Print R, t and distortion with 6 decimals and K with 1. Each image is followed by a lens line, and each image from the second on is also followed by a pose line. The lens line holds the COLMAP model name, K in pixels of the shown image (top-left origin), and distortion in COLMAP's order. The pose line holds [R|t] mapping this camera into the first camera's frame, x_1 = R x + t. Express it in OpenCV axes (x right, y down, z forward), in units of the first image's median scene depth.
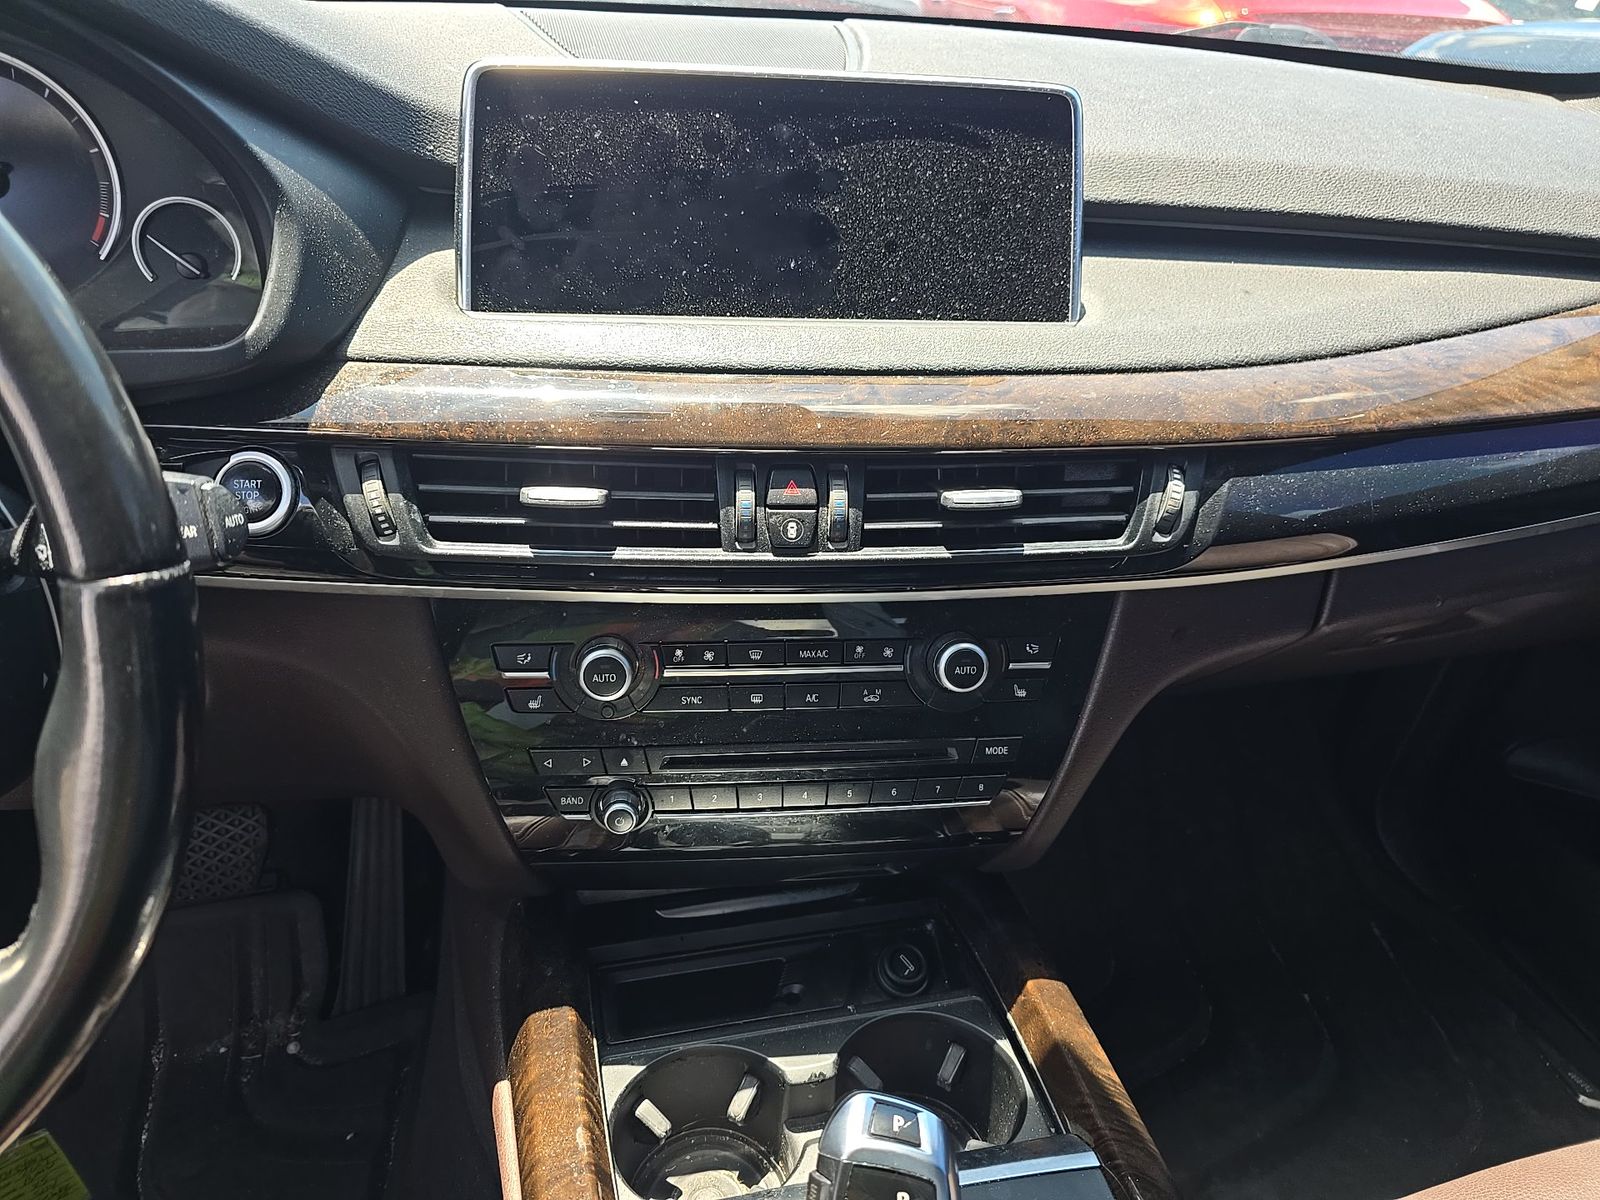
lens RADIAL K [[1081.1, 0, 800.0], [0, 1081.1, 600.0], [0, 0, 1]] dist [0.006383, -0.045104]
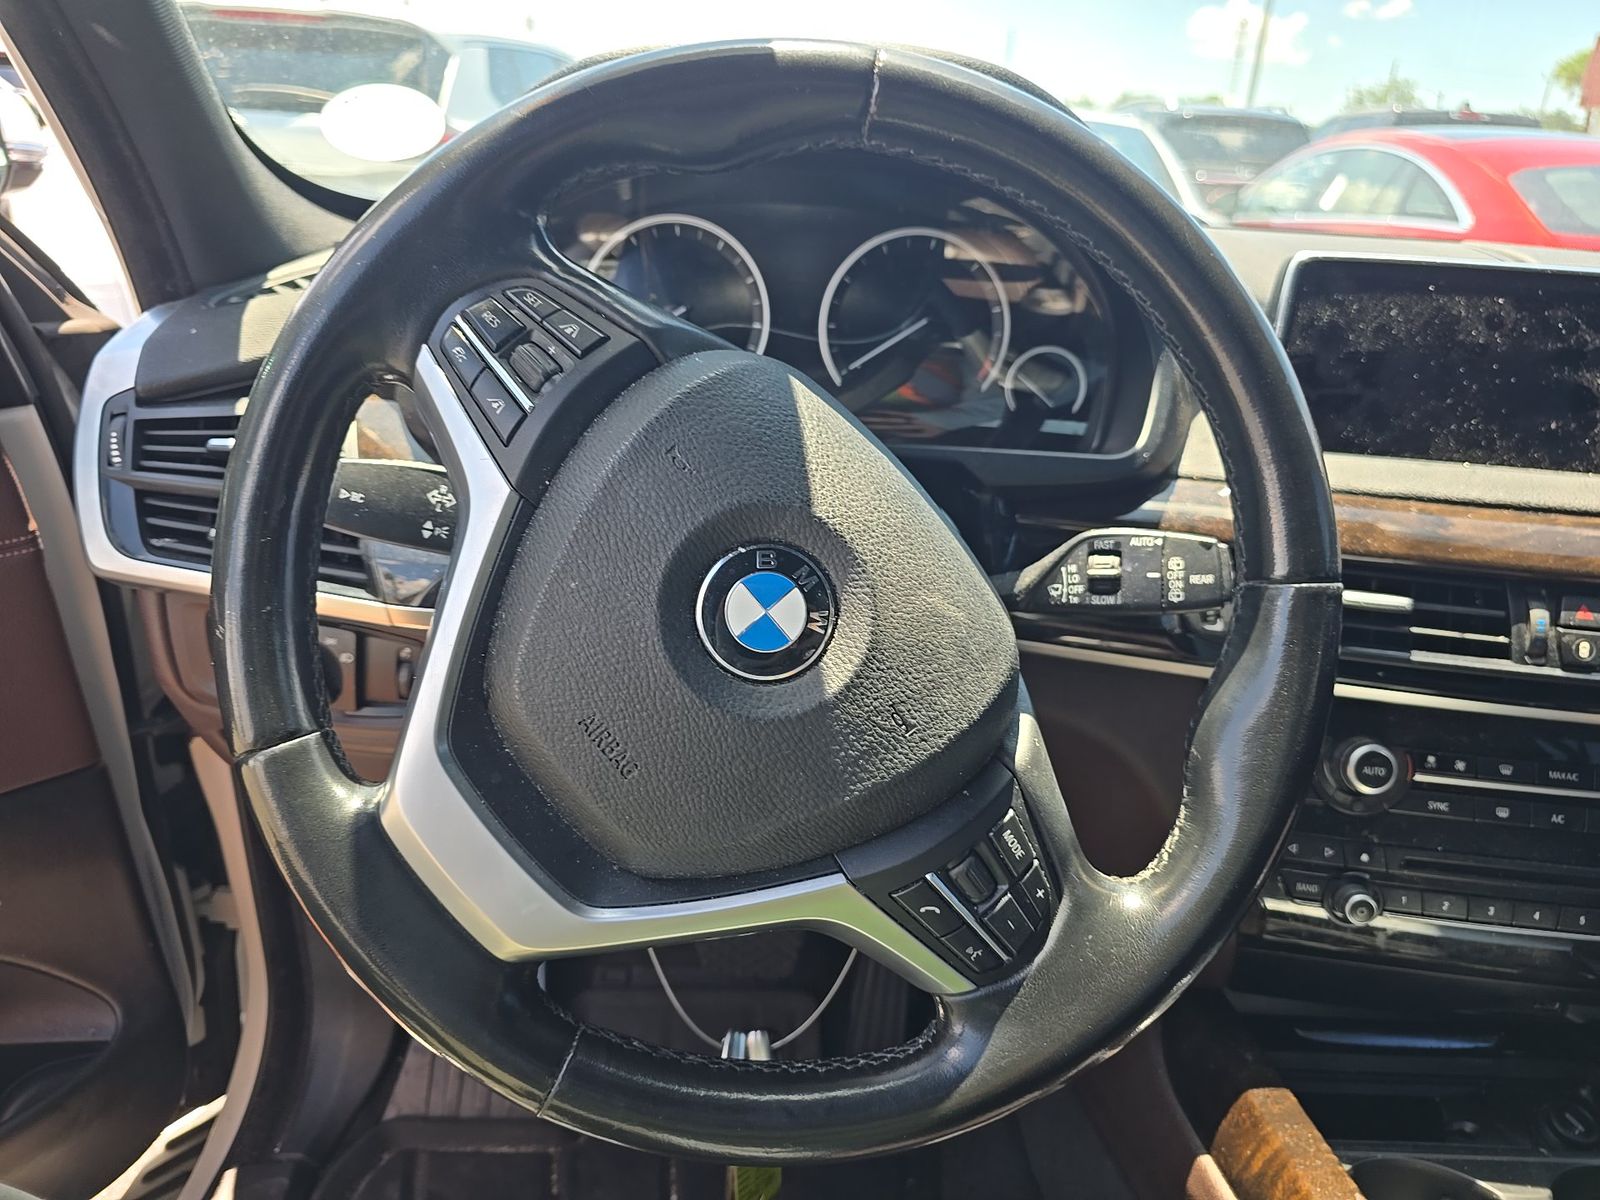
lens RADIAL K [[1081.1, 0, 800.0], [0, 1081.1, 600.0], [0, 0, 1]] dist [0.006383, -0.045104]
pose [[0.966340, 0.081544, -0.244001, -0.499865], [-0.128349, 0.974784, -0.182543, 0.181128], [0.222963, 0.207716, 0.952440, -0.216944]]
